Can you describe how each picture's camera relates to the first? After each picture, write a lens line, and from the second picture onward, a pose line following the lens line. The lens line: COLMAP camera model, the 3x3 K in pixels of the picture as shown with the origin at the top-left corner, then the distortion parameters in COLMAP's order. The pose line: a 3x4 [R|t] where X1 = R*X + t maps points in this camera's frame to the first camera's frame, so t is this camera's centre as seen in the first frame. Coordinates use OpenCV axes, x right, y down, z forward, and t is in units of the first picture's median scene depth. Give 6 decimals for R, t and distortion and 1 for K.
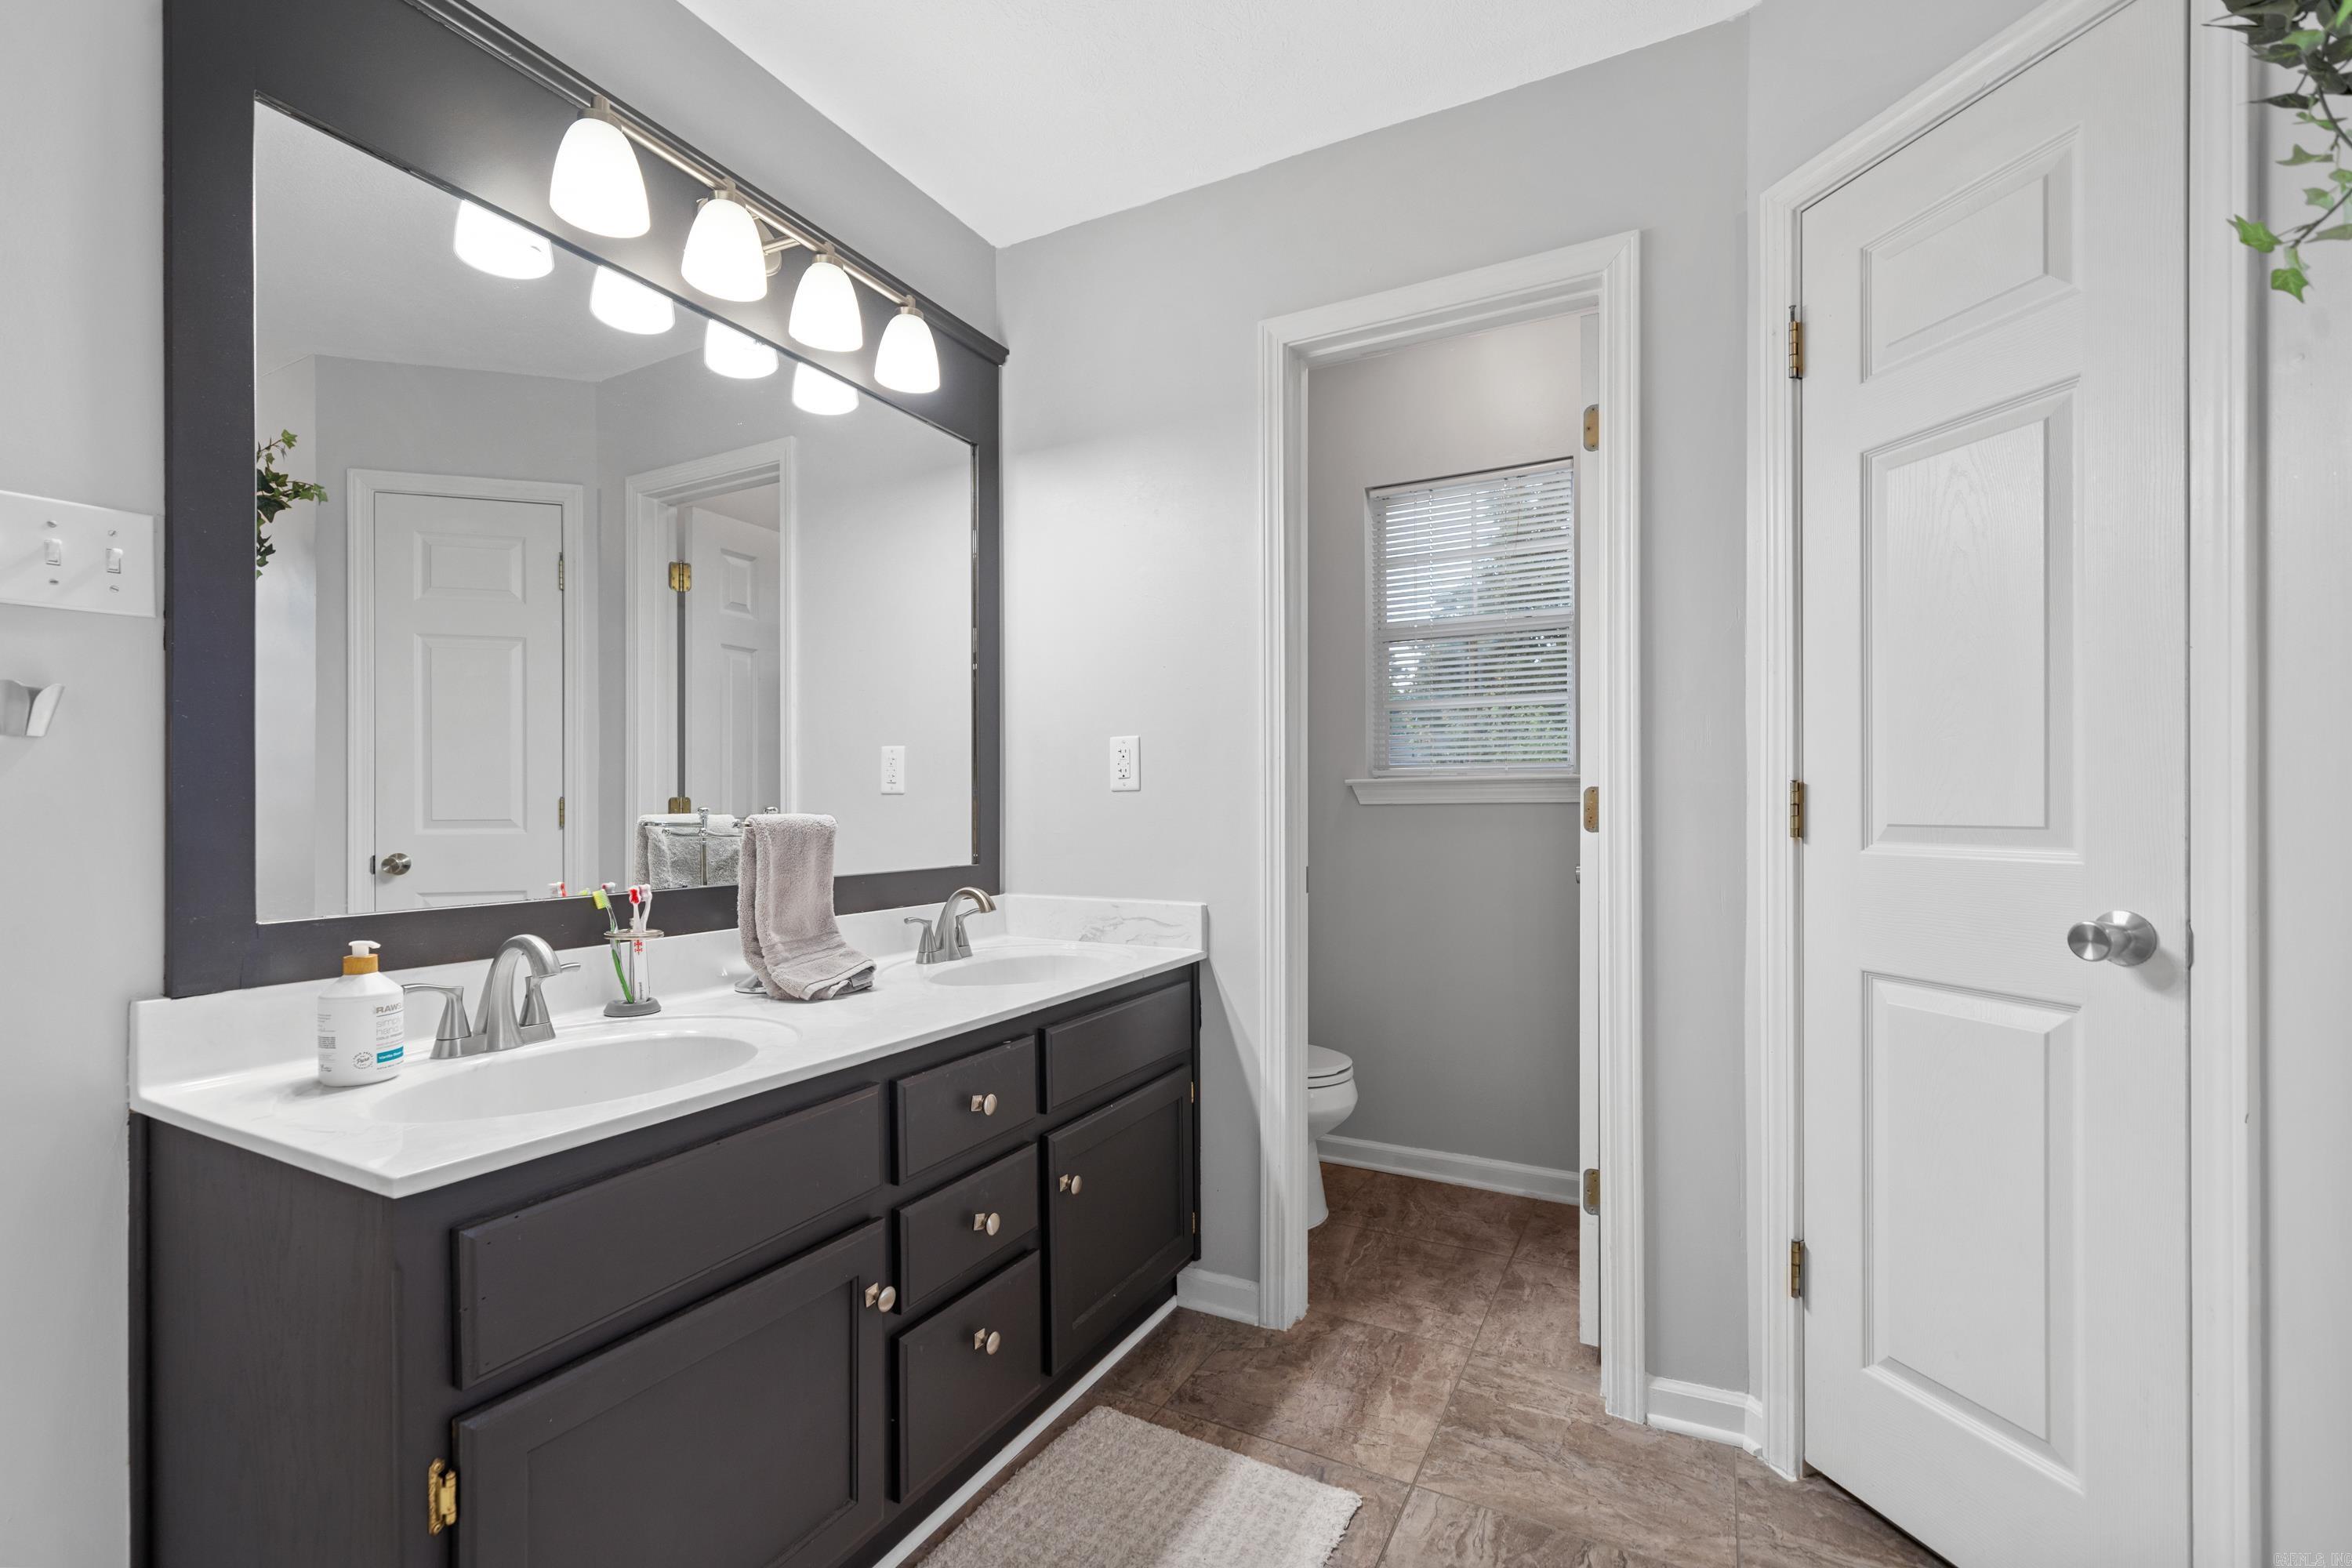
lens RADIAL K [[1031.6, 0, 1170.7], [0, 1031.6, 808.4], [0, 0, 1]] dist [-0.000189, -0.000108]
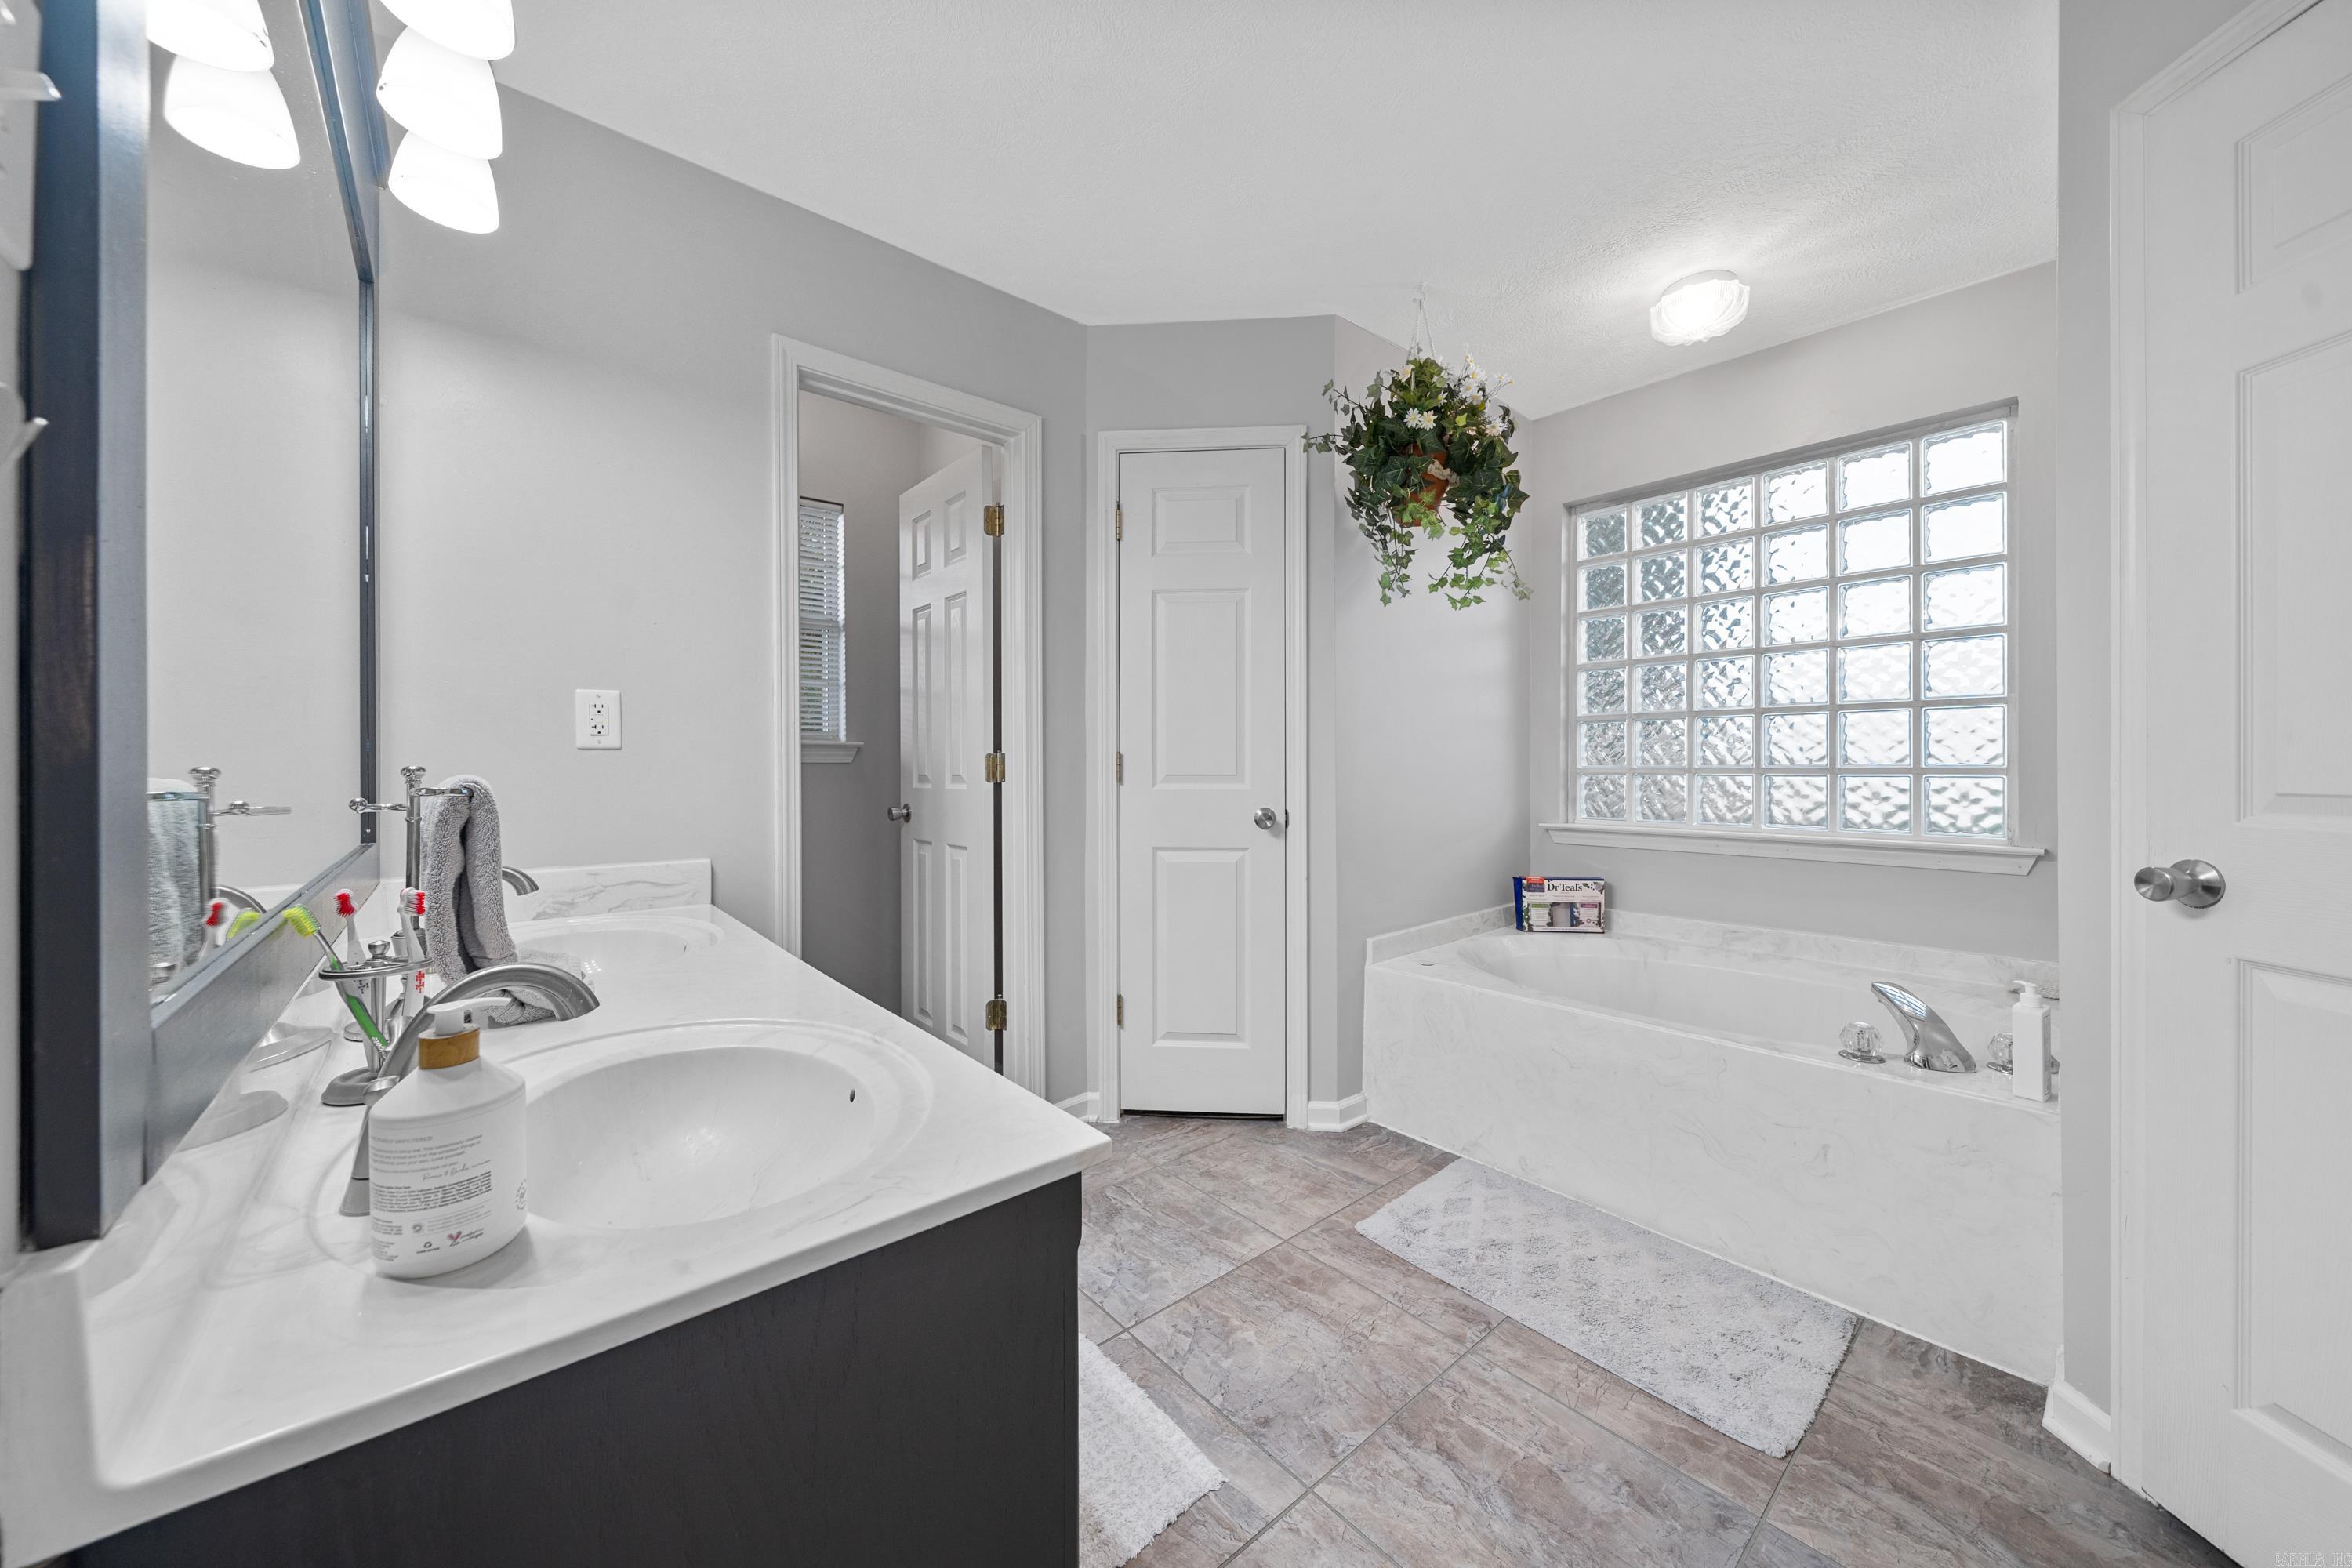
lens RADIAL K [[813.4, 0, 1173.0], [0, 813.4, 772.9], [0, 0, 1]] dist [-0.000390, 0.000100]
pose [[0.373479, -0.004743, 0.927627, -0.737542], [0.004735, 0.999984, 0.003206, 0.006608], [-0.927627, 0.003195, 0.373495, 0.345259]]
